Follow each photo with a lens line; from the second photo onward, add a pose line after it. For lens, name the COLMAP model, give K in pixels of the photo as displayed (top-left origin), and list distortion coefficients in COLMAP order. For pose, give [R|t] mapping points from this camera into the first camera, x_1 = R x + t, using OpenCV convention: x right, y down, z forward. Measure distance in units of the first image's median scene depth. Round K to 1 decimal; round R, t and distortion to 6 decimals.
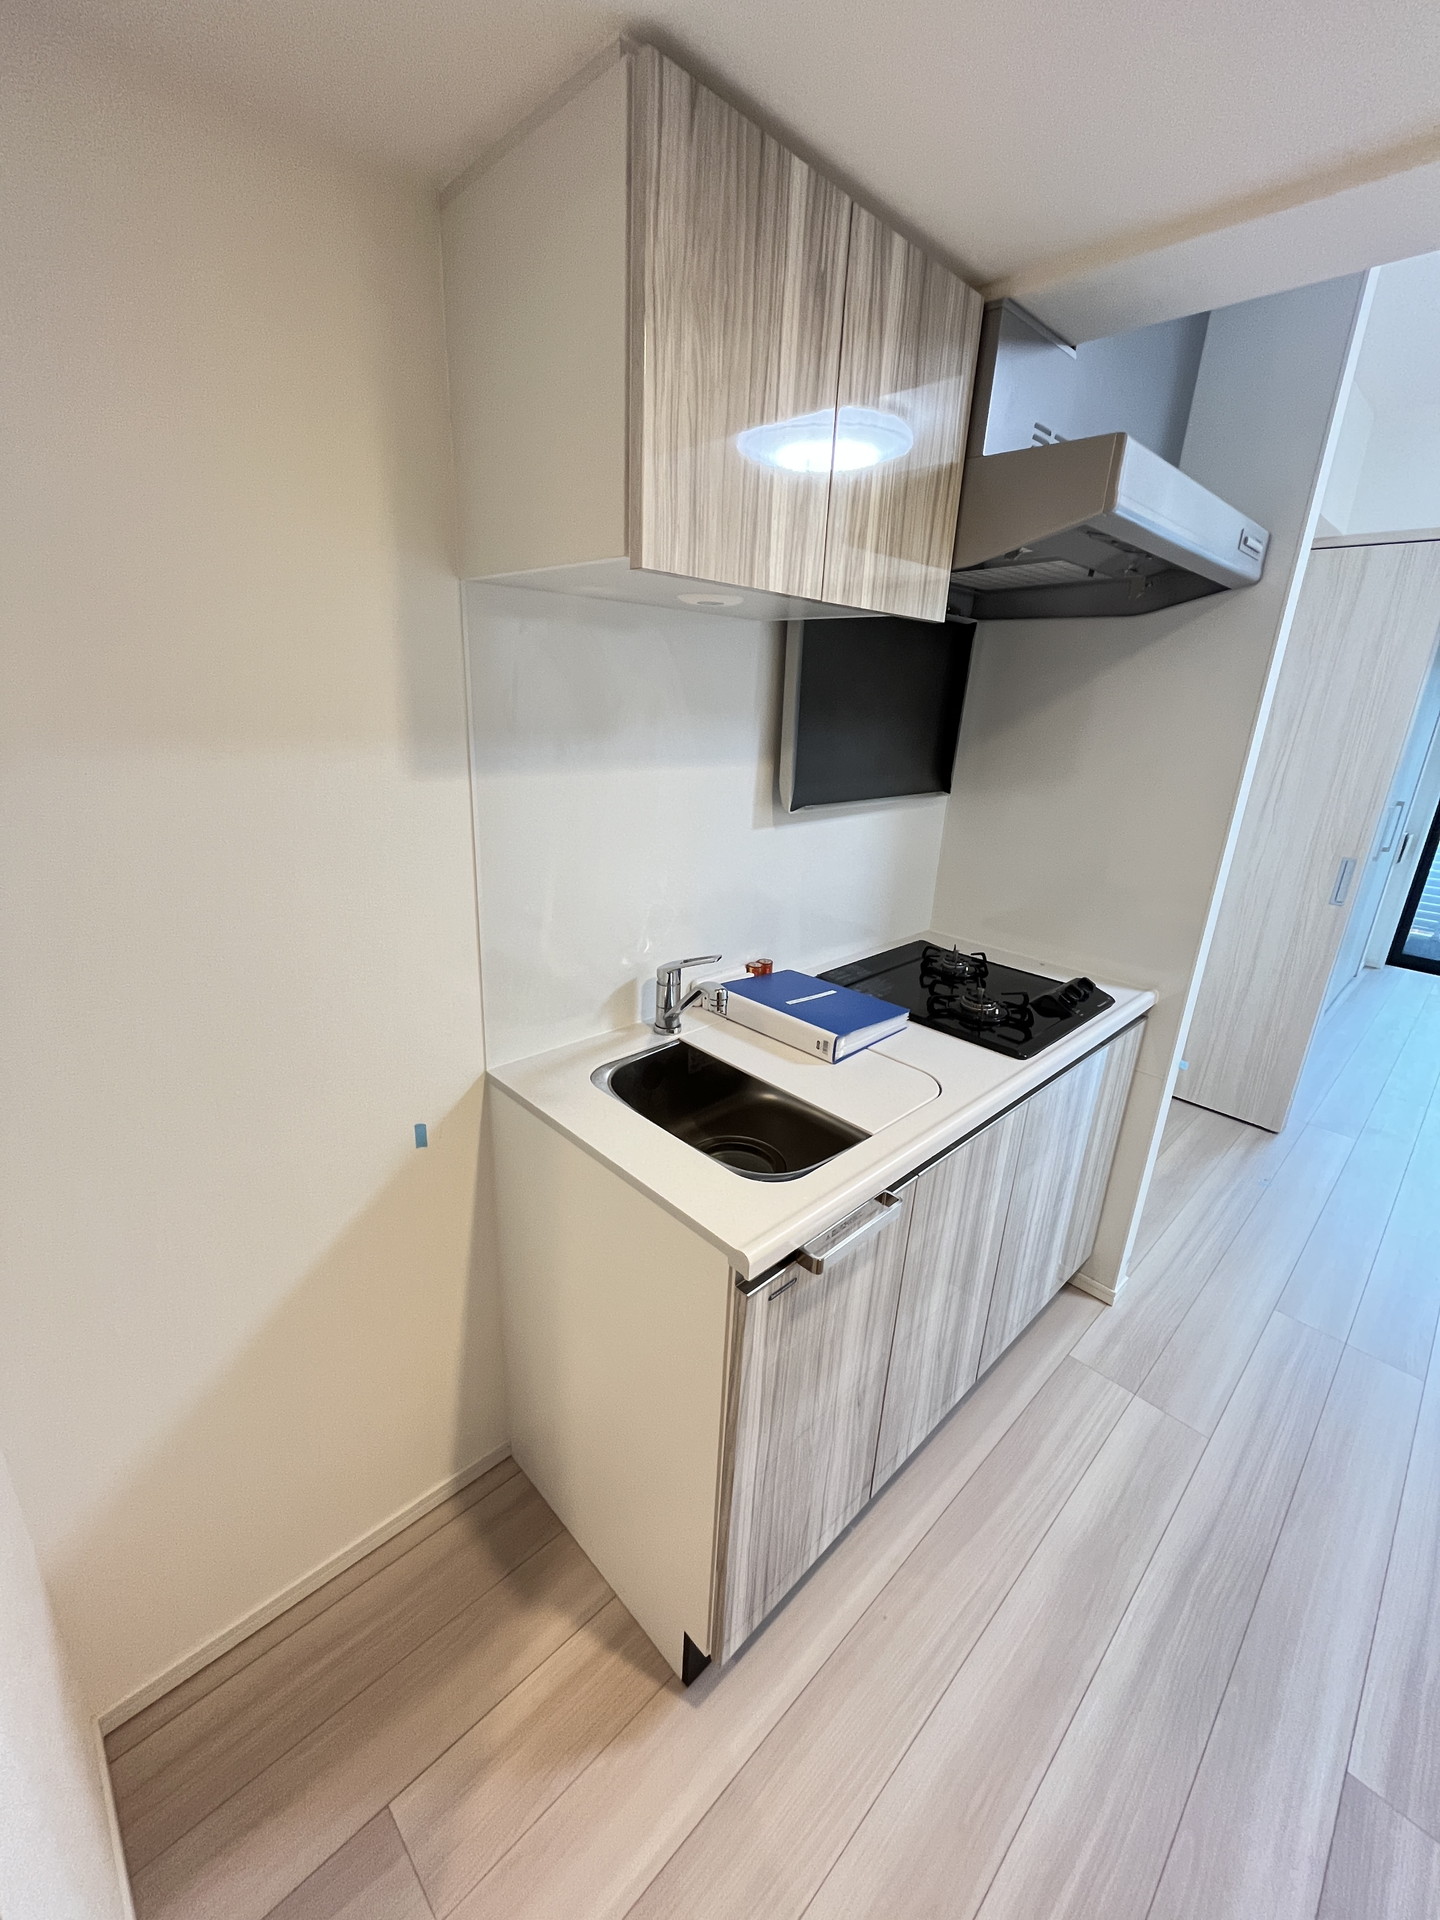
lens RADIAL K [[784.8, 0, 712.6], [0, 784.8, 959.1], [0, 0, 1]] dist [-0.003611, -0.000173]
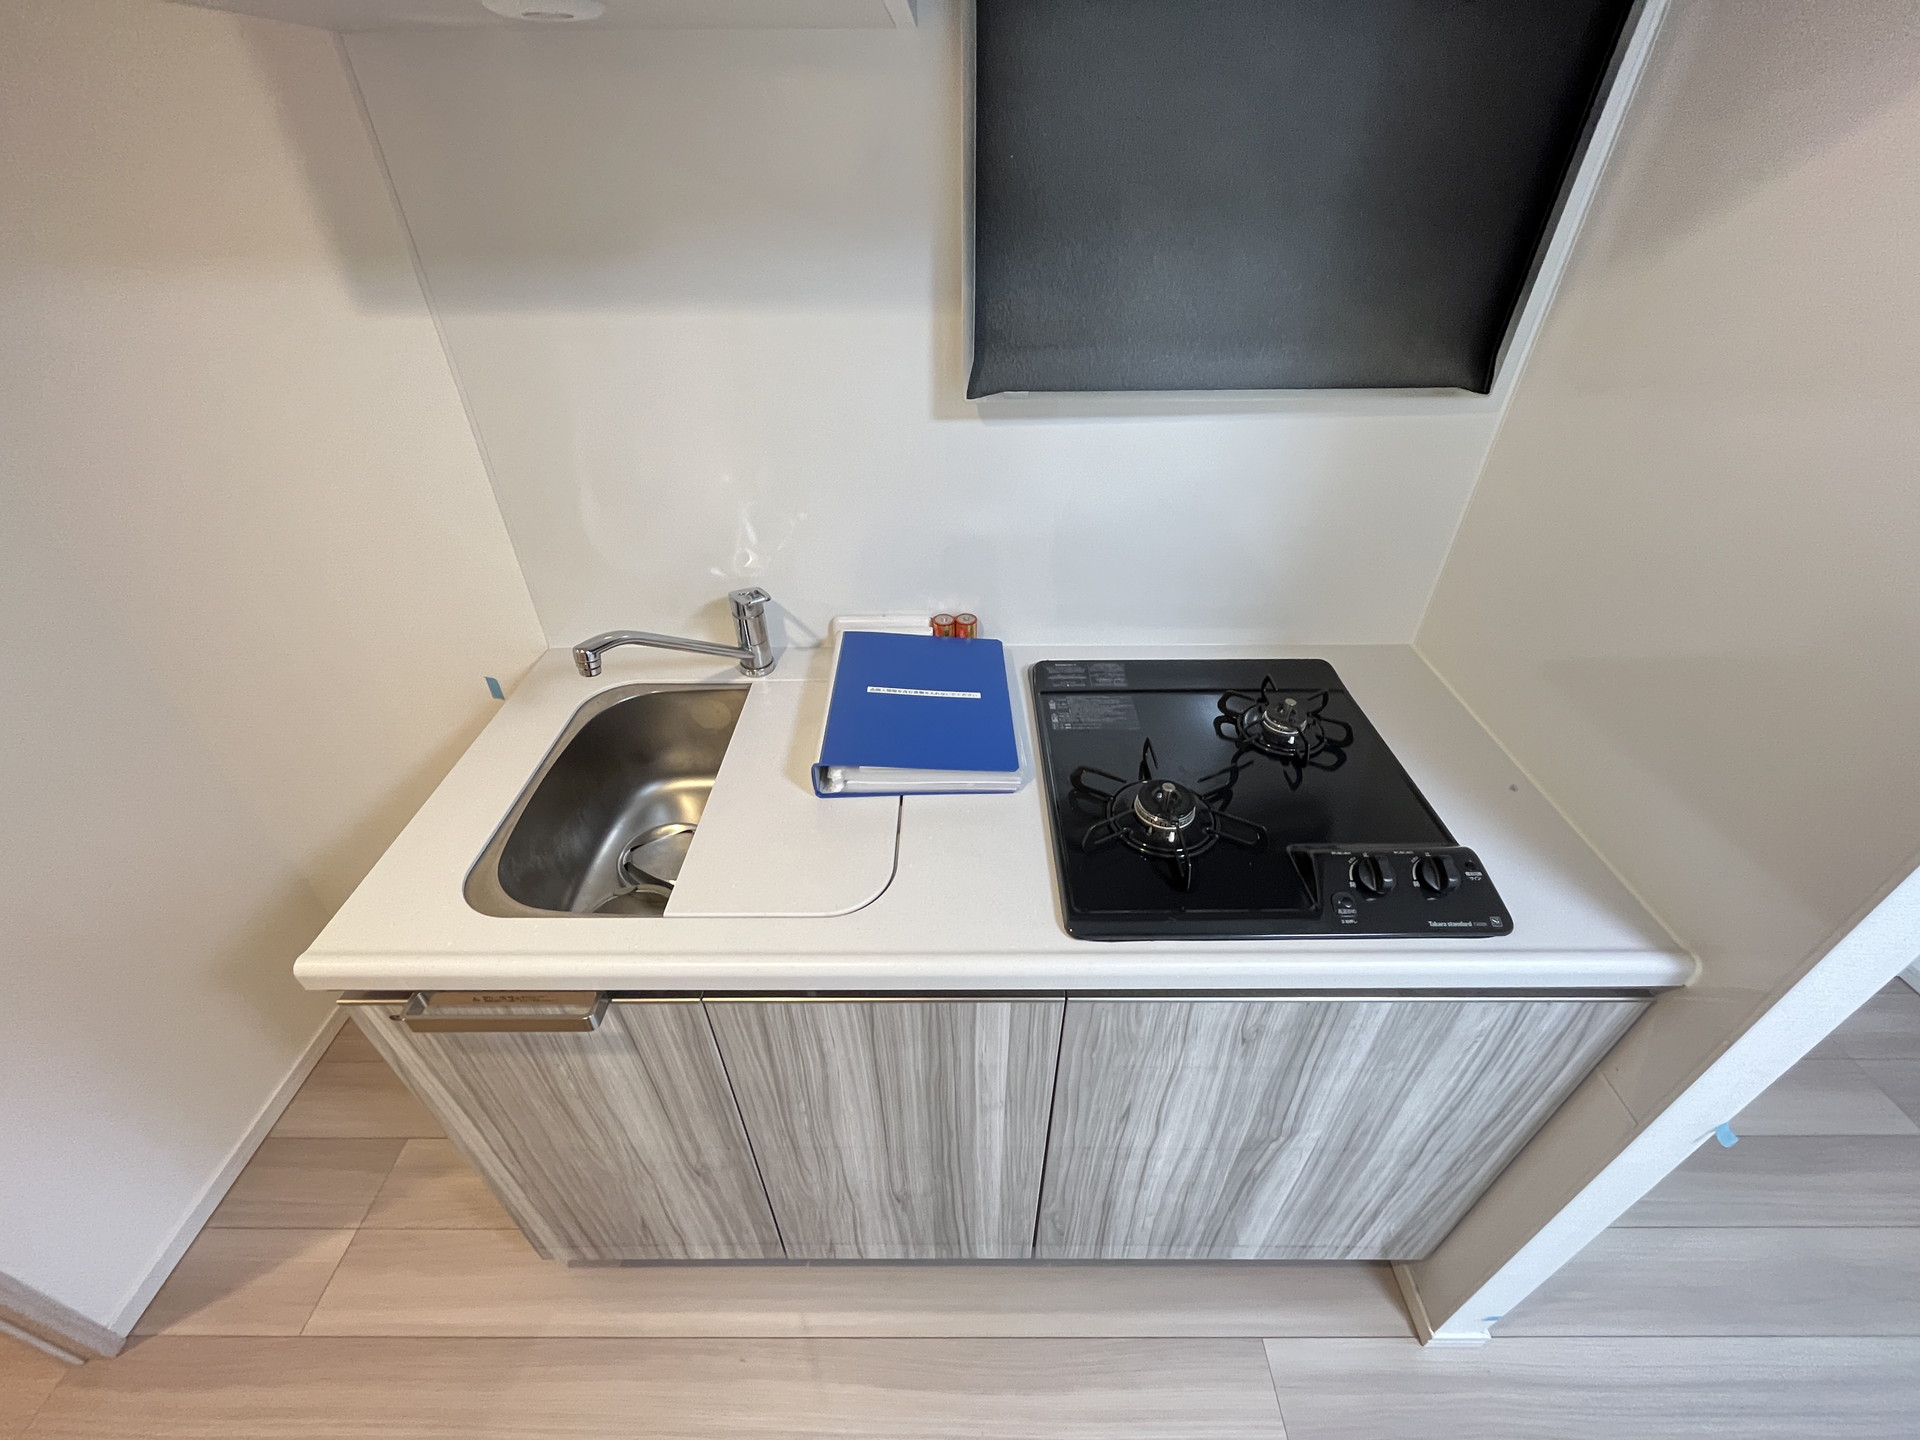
lens RADIAL K [[784.8, 0, 959.9], [0, 784.8, 723.8], [0, 0, 1]] dist [-0.003611, -0.000173]
pose [[0.717262, 0.375598, -0.586908, 0.518106], [-0.190918, 0.915986, 0.352874, -0.160638], [0.670139, -0.141052, 0.728710, 0.481730]]
